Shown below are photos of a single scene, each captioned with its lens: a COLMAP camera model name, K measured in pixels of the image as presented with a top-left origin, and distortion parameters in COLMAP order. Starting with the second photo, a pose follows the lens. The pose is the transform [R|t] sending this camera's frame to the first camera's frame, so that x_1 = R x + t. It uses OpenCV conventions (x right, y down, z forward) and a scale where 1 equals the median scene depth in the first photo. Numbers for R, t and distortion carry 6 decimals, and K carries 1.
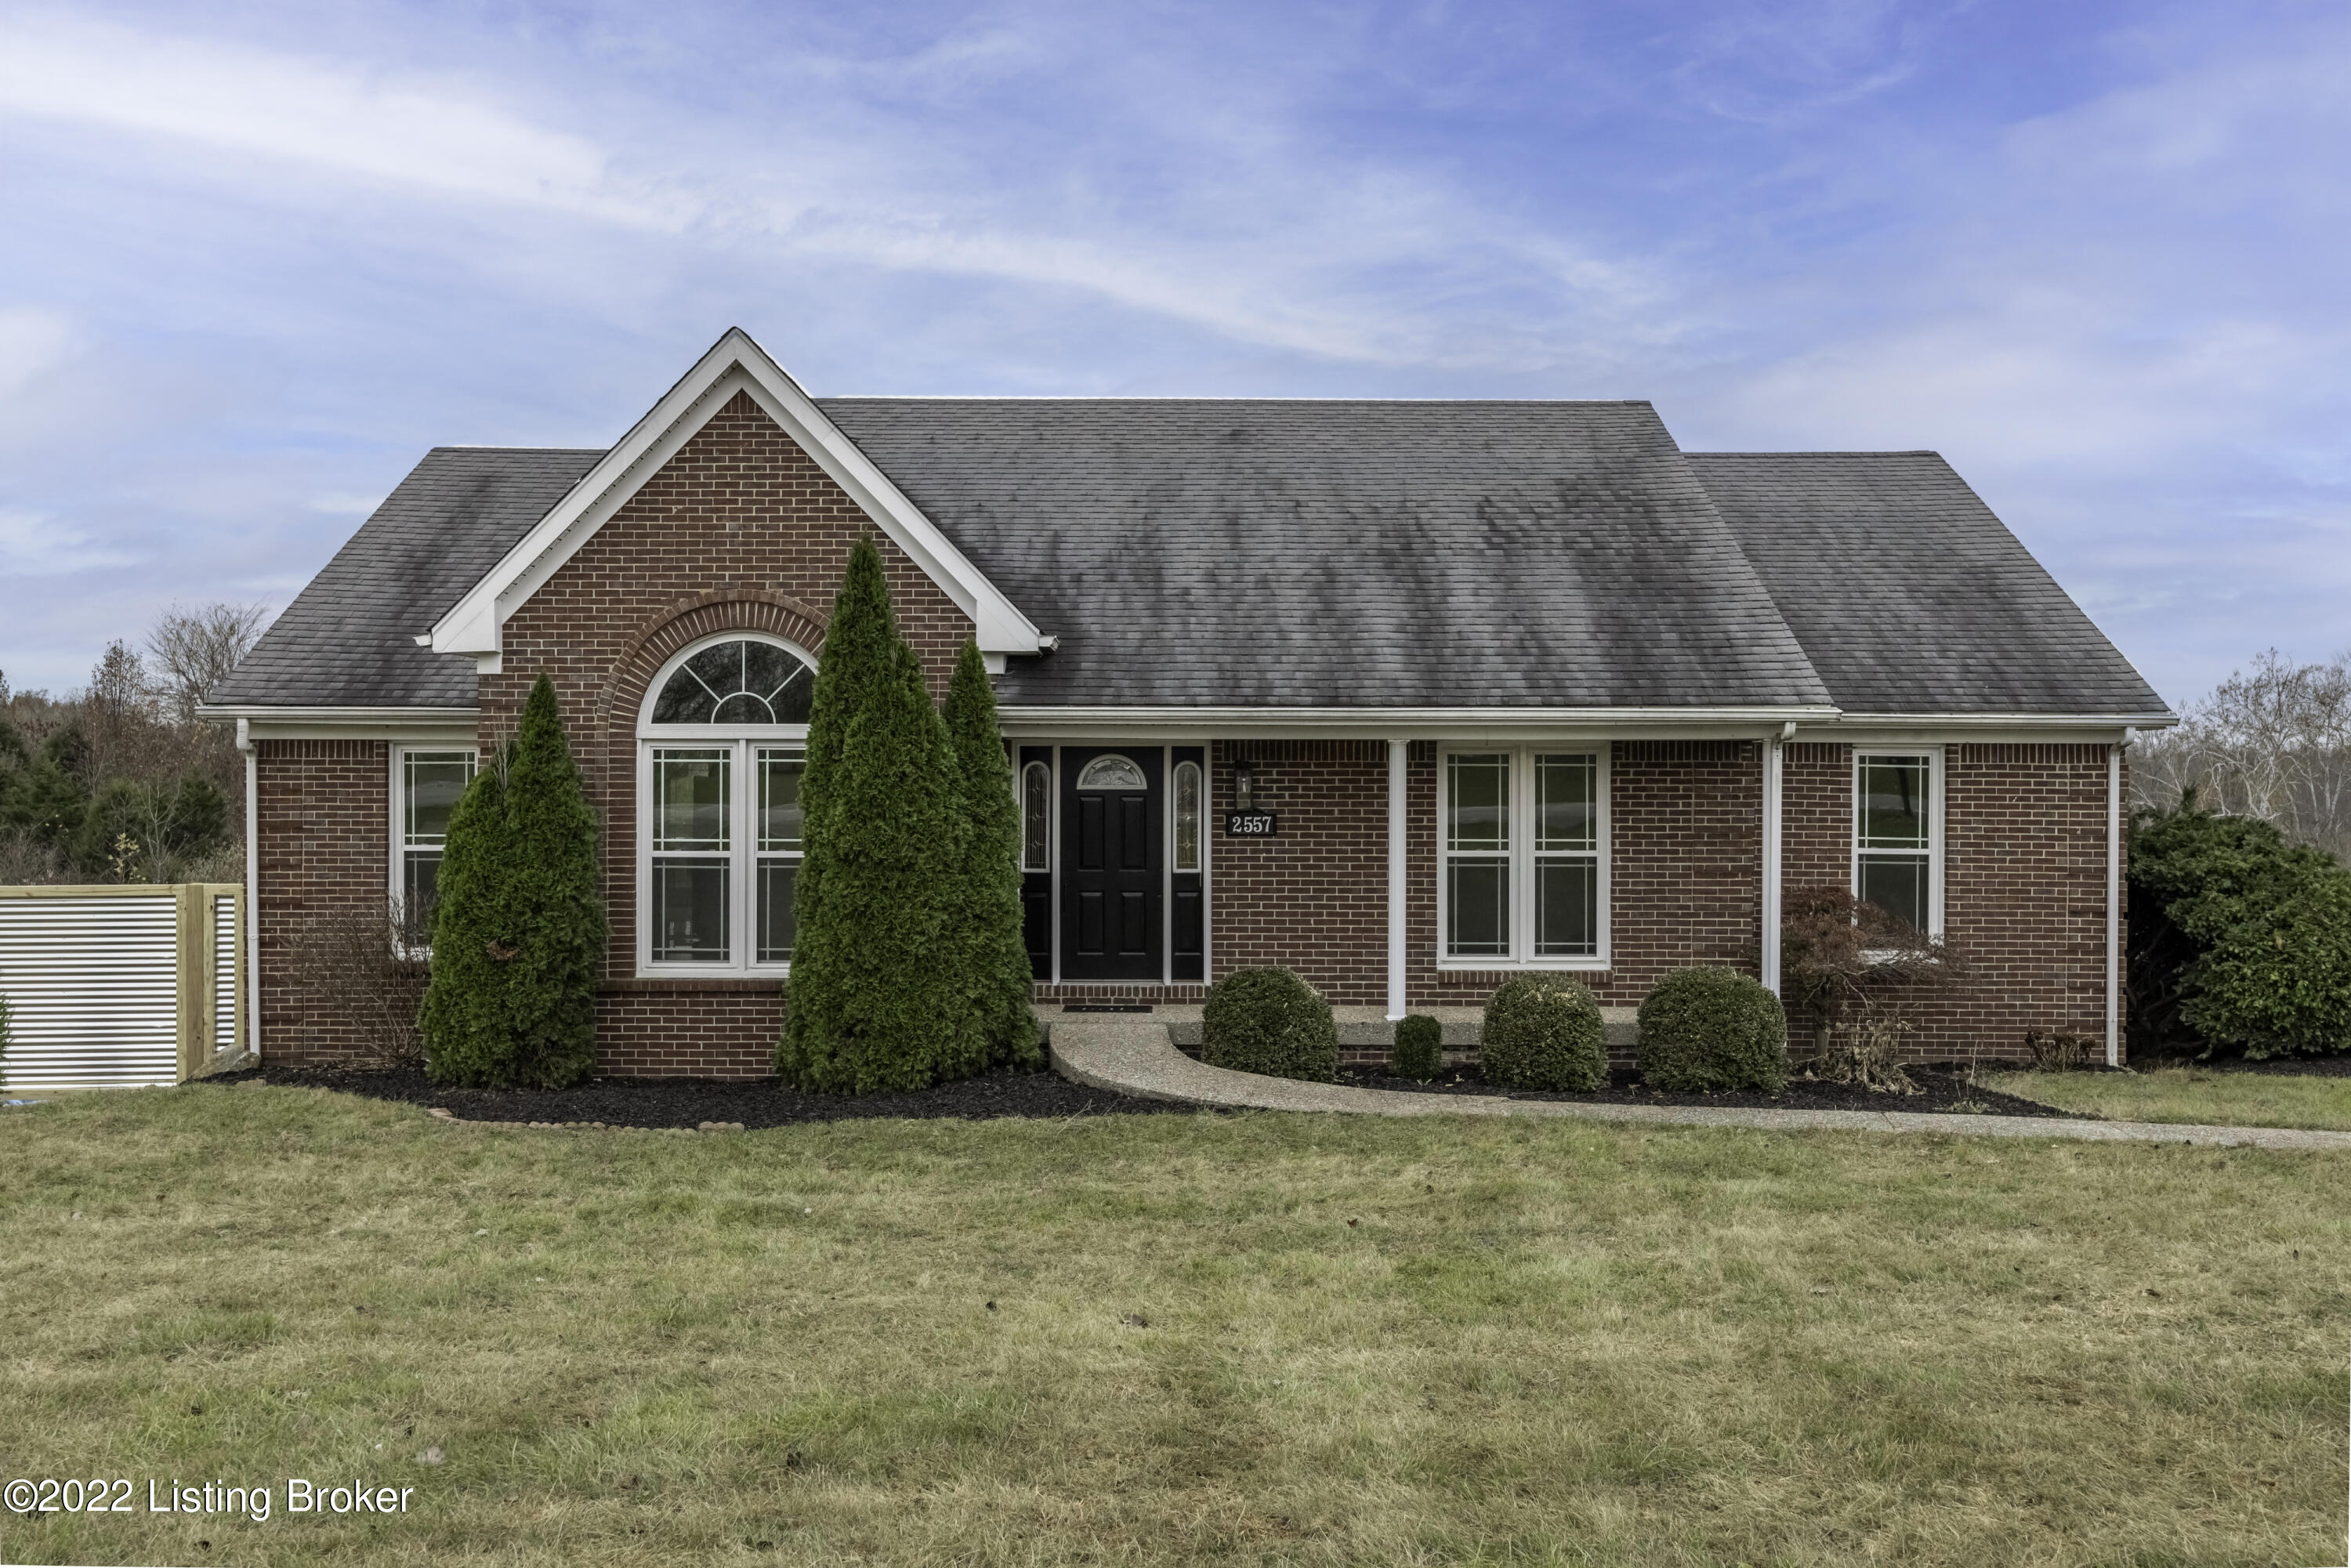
lens RADIAL K [[2059.7, 0, 1176.5], [0, 2059.7, 779.5], [0, 0, 1]] dist [0.006718, 0.001225]
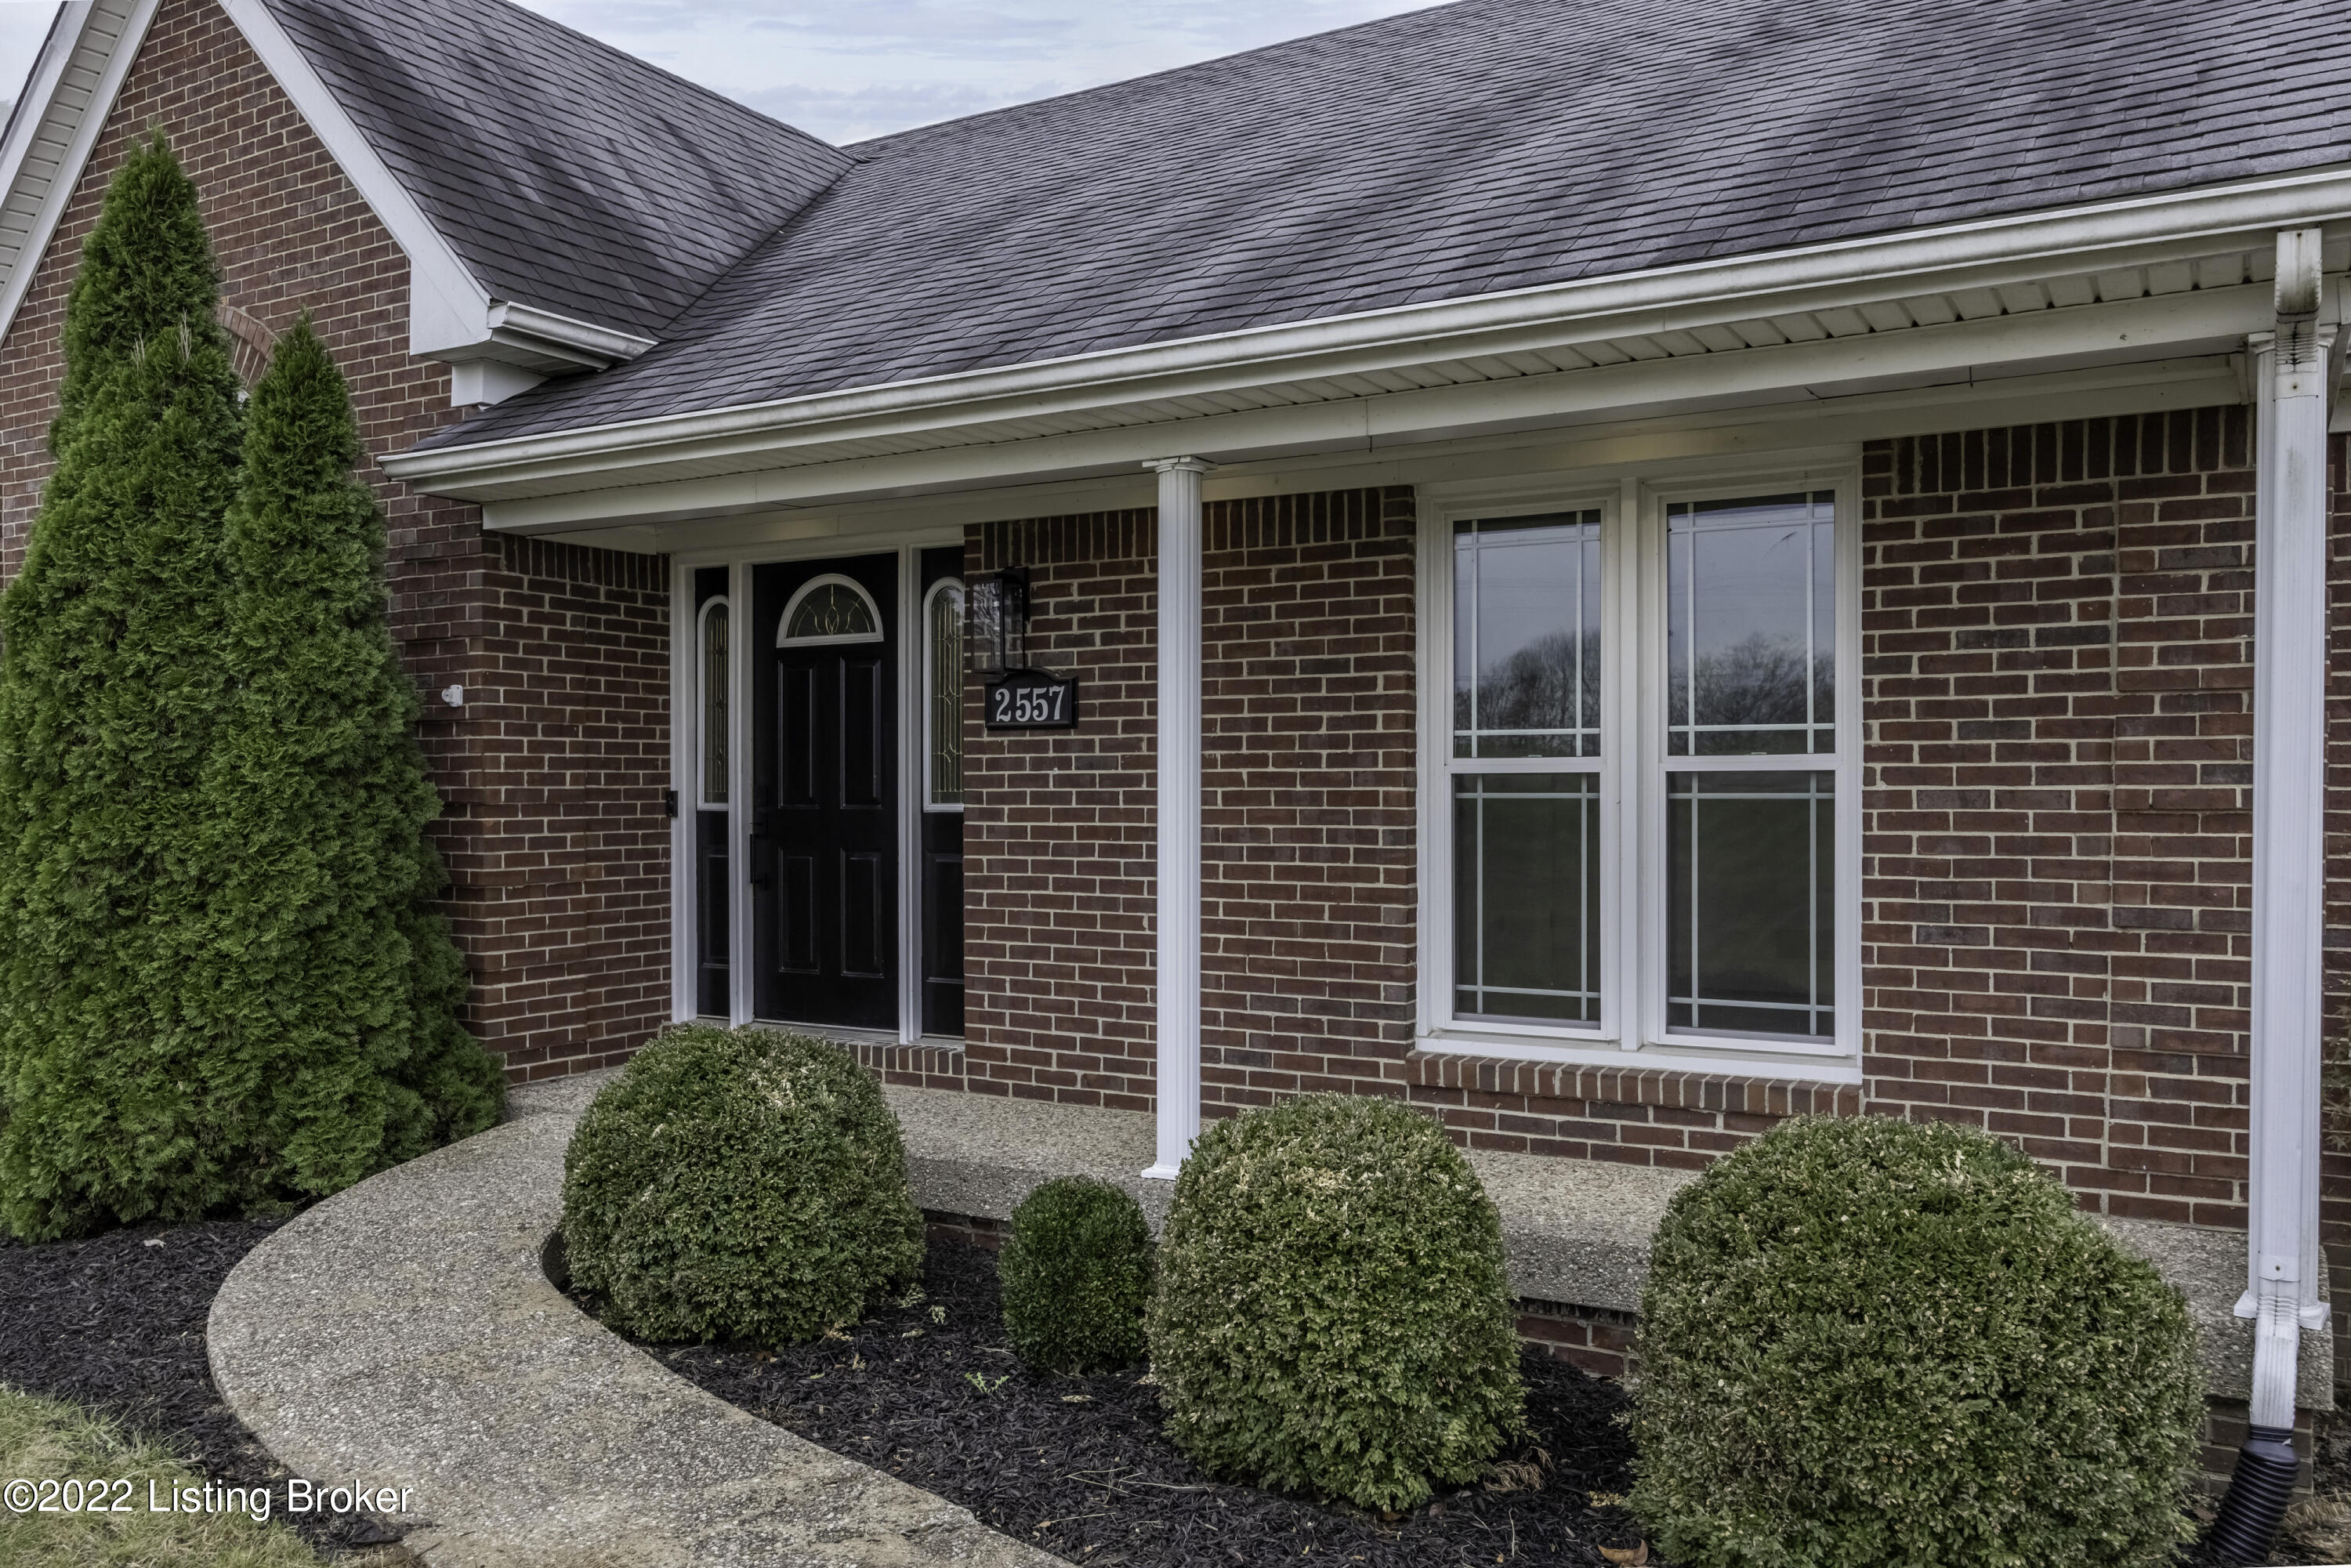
lens RADIAL K [[1854.8, 0, 1174.2], [0, 1854.8, 792.9], [0, 0, 1]] dist [0.005507, -0.001661]
pose [[0.856686, -0.002278, -0.515833, 0.274962], [0.000614, 0.999994, -0.003397, 0.042760], [0.515837, 0.002594, 0.856683, 0.663197]]
